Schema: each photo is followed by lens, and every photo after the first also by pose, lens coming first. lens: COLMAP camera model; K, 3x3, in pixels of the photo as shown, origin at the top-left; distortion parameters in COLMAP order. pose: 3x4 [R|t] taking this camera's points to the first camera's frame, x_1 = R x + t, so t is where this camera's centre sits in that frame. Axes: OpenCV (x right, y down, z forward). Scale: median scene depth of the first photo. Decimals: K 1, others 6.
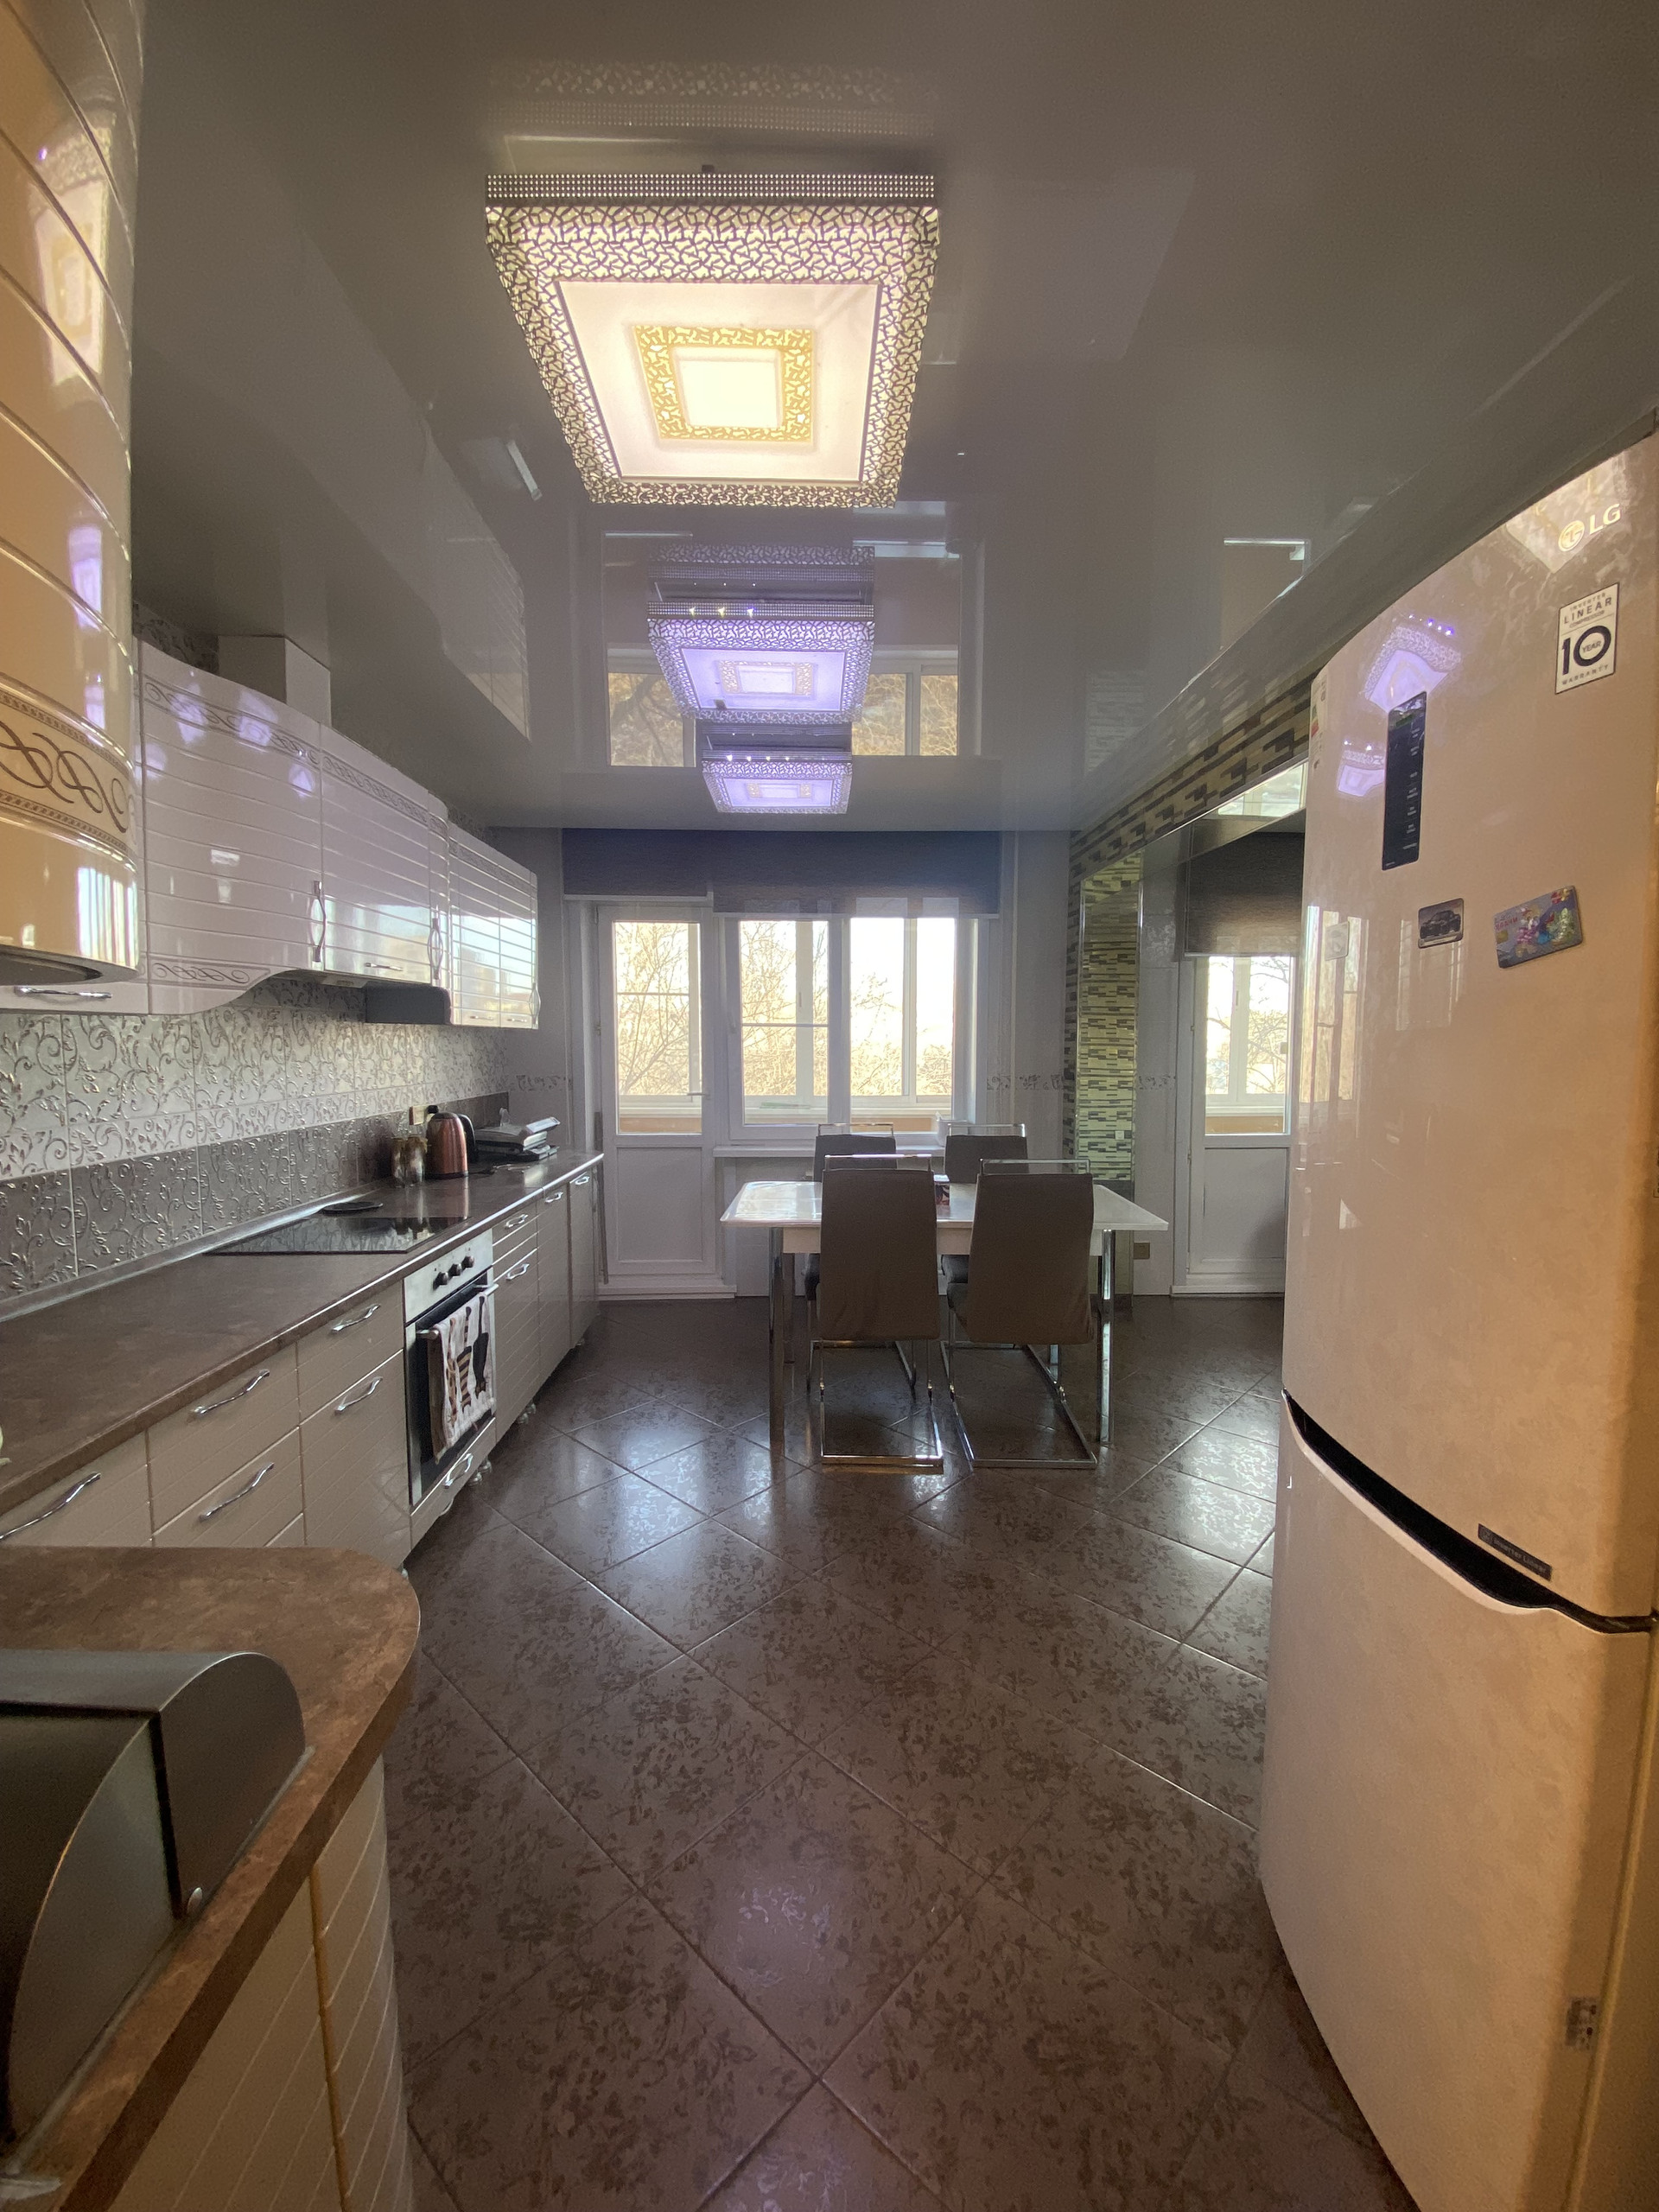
lens RADIAL K [[902.0, 0, 839.9], [0, 902.0, 1103.8], [0, 0, 1]] dist [0.014335, -0.009559]
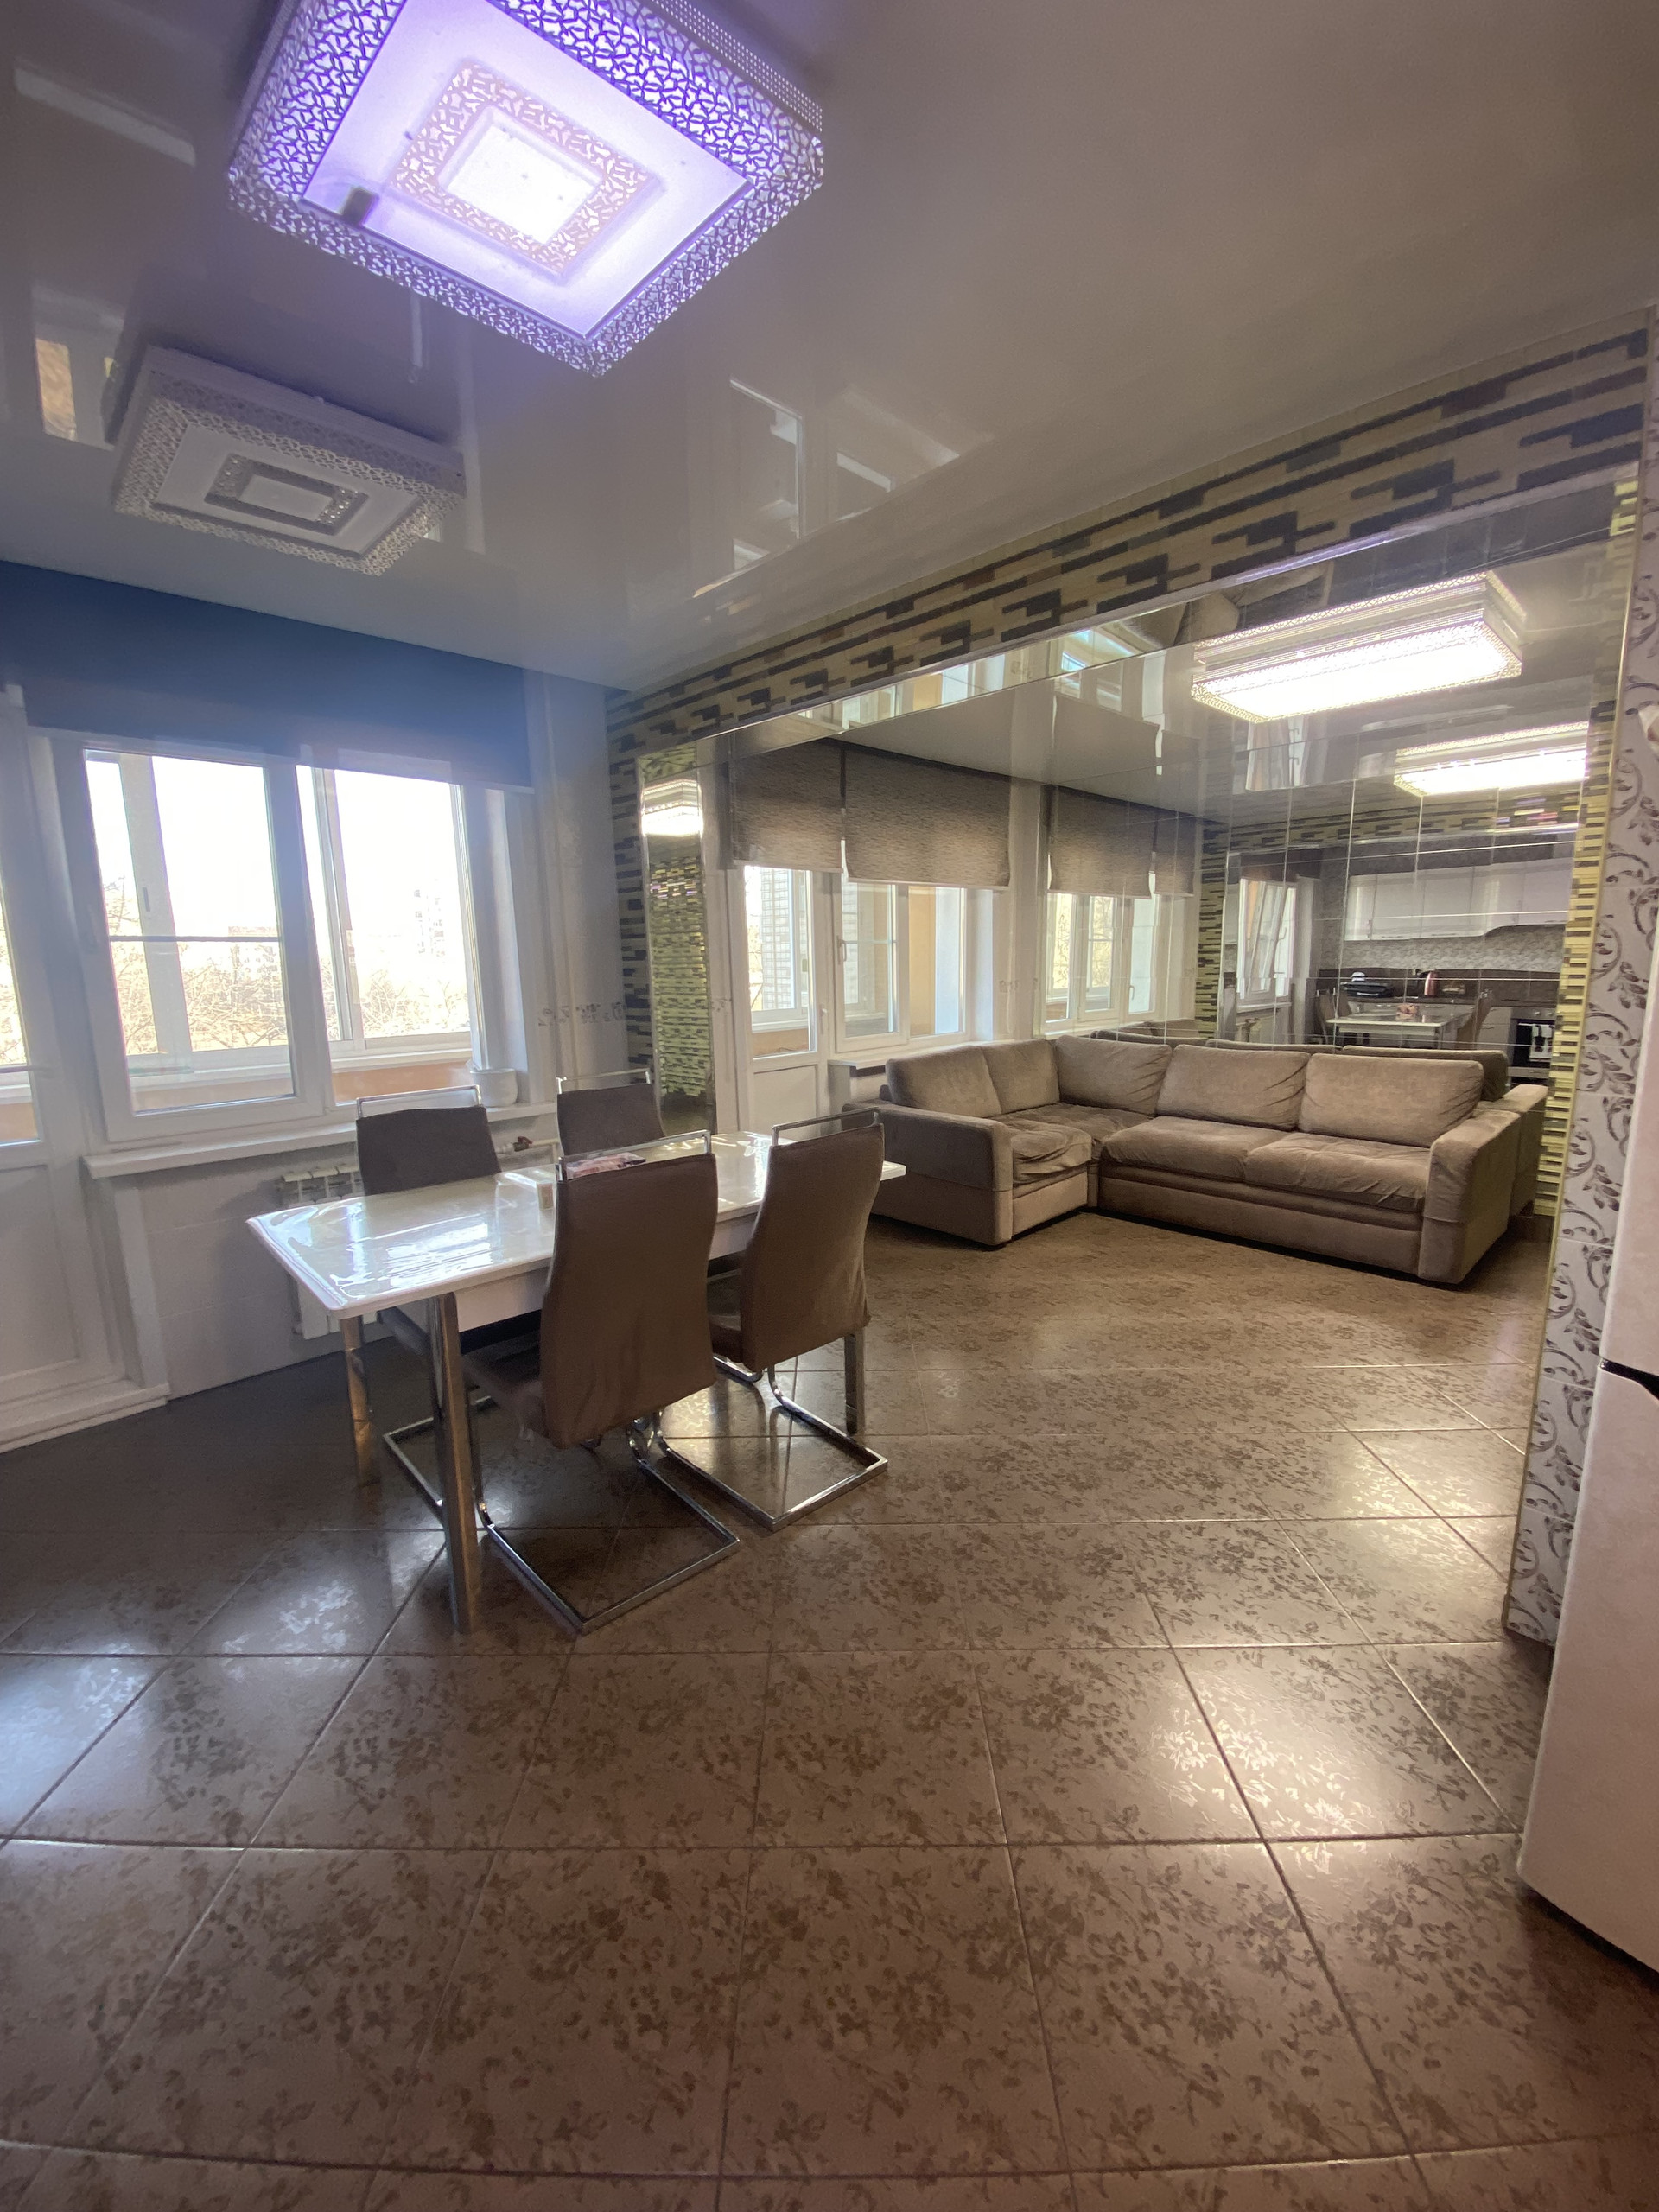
lens RADIAL K [[902.0, 0, 843.2], [0, 902.0, 1098.6], [0, 0, 1]] dist [0.014335, -0.009559]
pose [[0.737175, -0.119150, 0.665114, -0.163725], [0.064836, 0.992261, 0.105896, -0.019457], [-0.672584, -0.034941, 0.739195, 0.269348]]
